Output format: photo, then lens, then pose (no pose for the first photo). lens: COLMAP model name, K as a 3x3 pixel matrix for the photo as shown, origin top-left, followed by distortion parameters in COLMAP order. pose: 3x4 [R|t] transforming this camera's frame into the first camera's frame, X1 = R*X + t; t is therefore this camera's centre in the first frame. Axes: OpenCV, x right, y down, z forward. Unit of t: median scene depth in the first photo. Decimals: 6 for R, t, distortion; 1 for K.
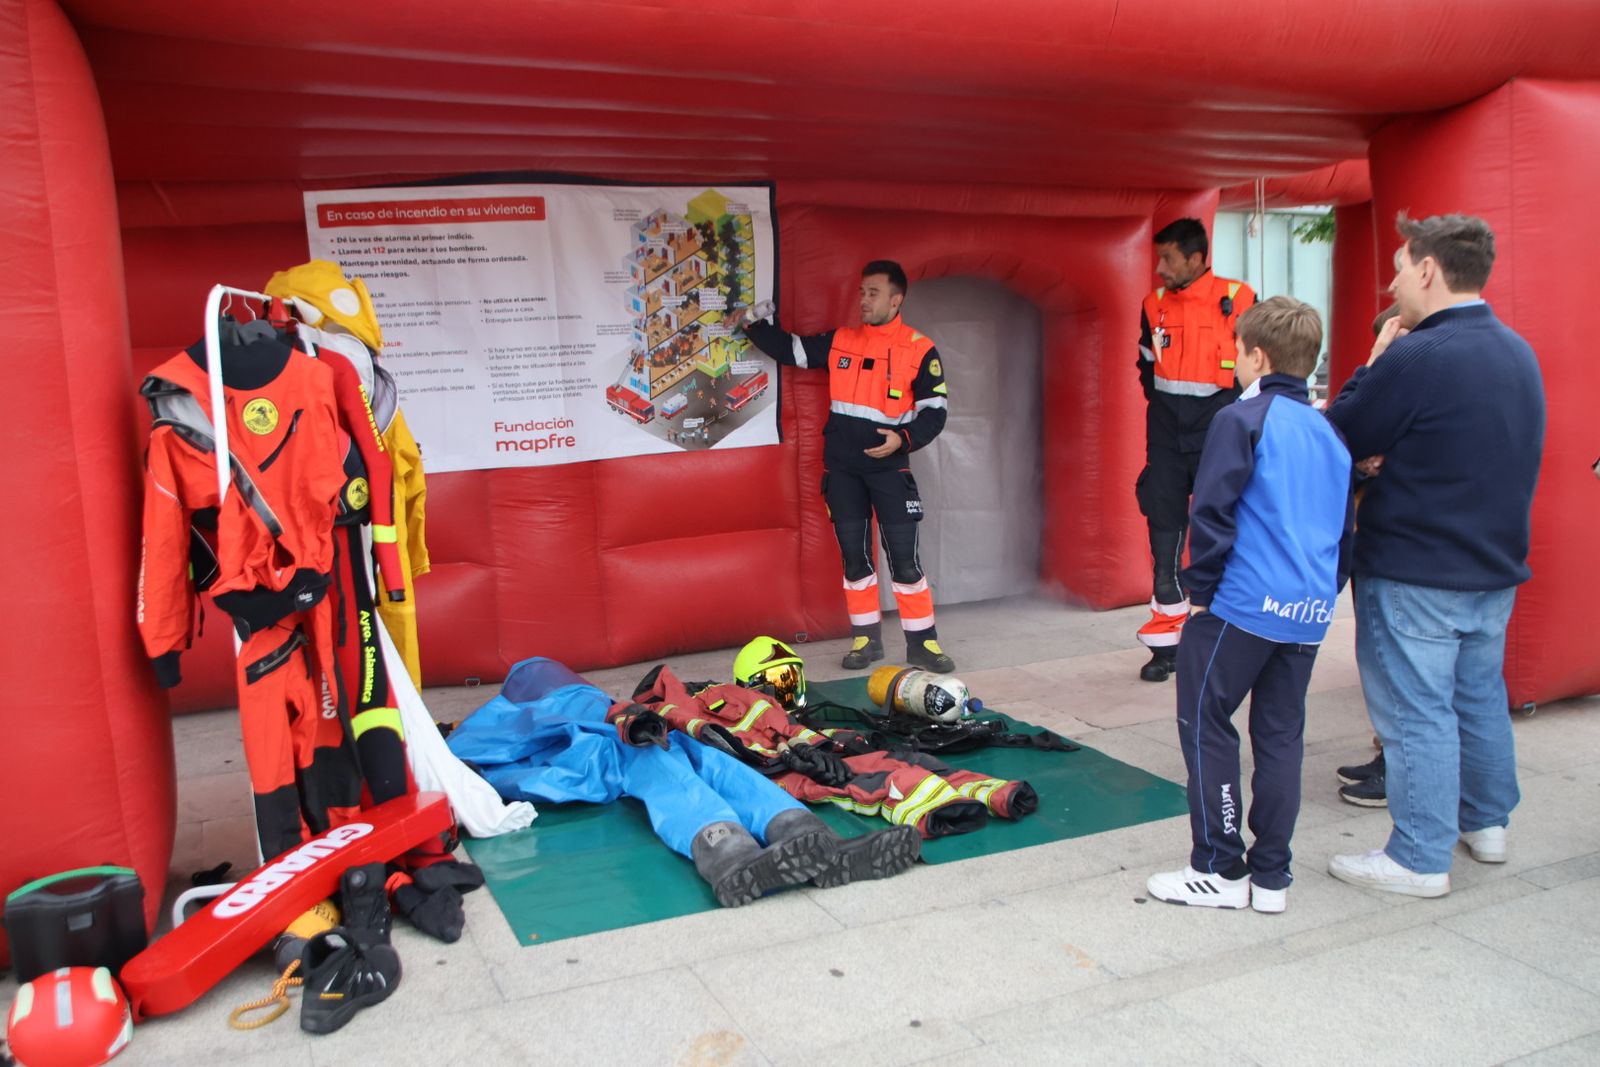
lens RADIAL K [[1328.5, 0, 794.2], [0, 1328.5, 550.6], [0, 0, 1]] dist [-0.123603, 0.103839]
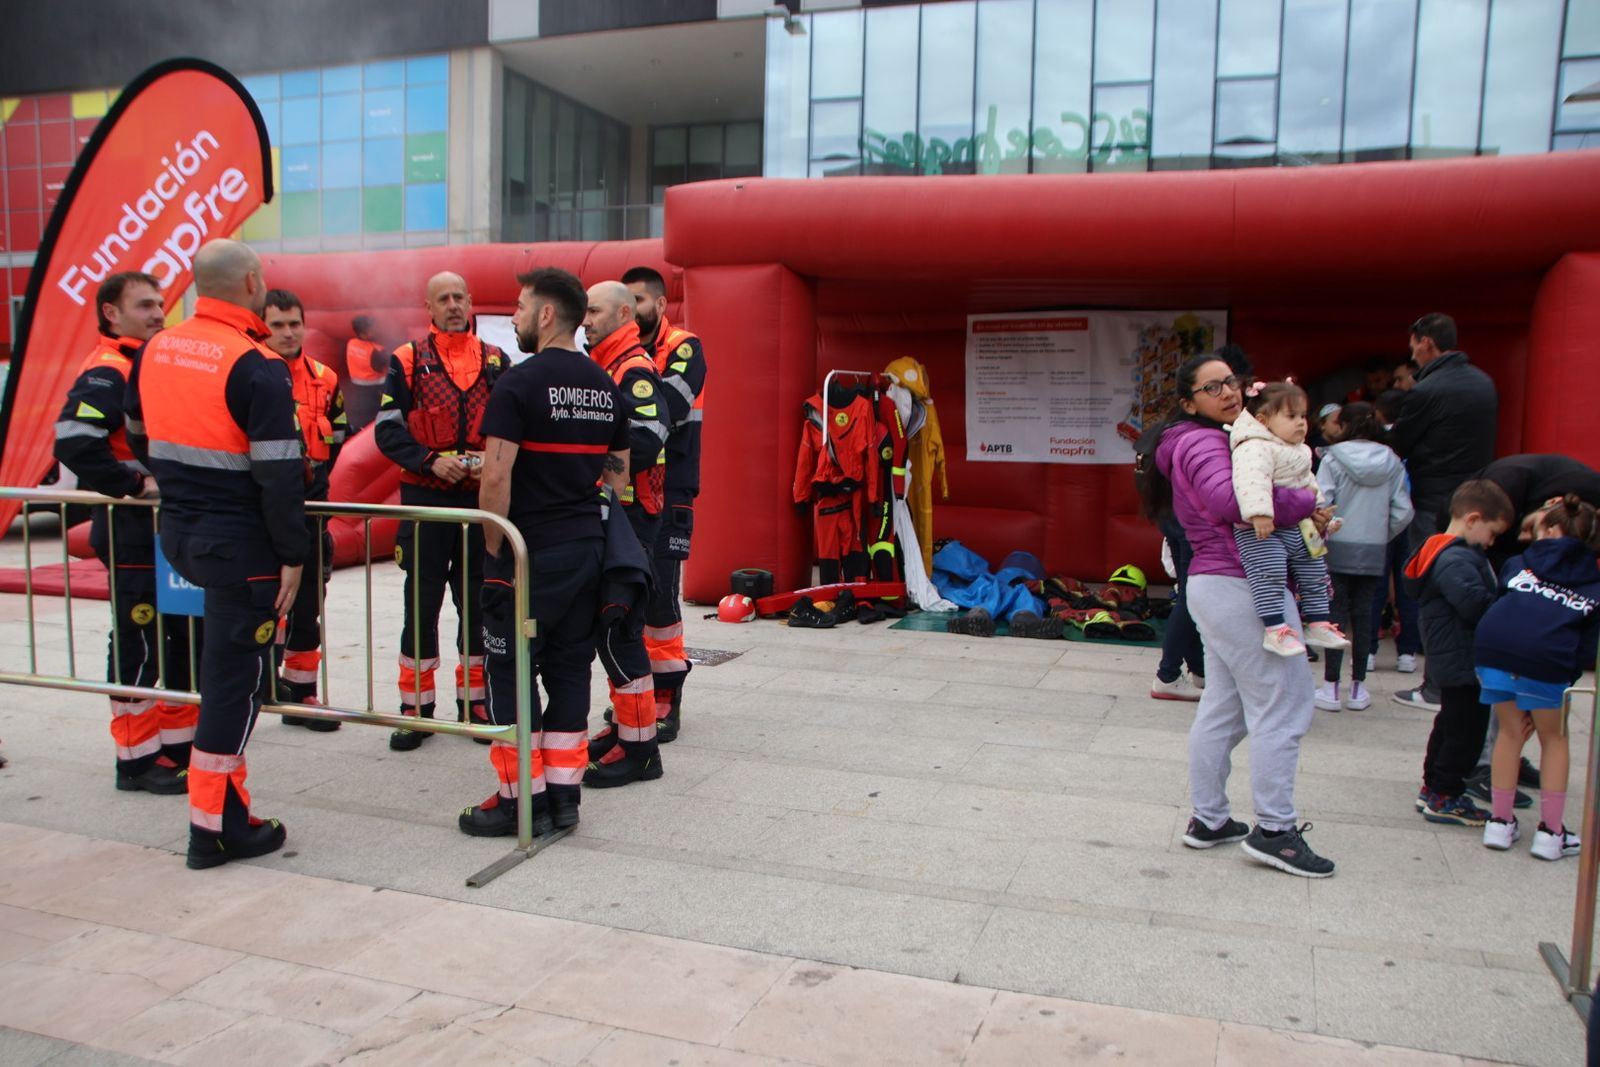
lens RADIAL K [[1382.8, 0, 806.0], [0, 1382.8, 574.1], [0, 0, 1]] dist [-0.120338, 0.149568]
pose [[0.695943, 0.134528, -0.705383, 0.908503], [-0.143786, 0.988508, 0.046663, 0.051129], [0.703554, 0.068950, 0.707289, -0.592423]]
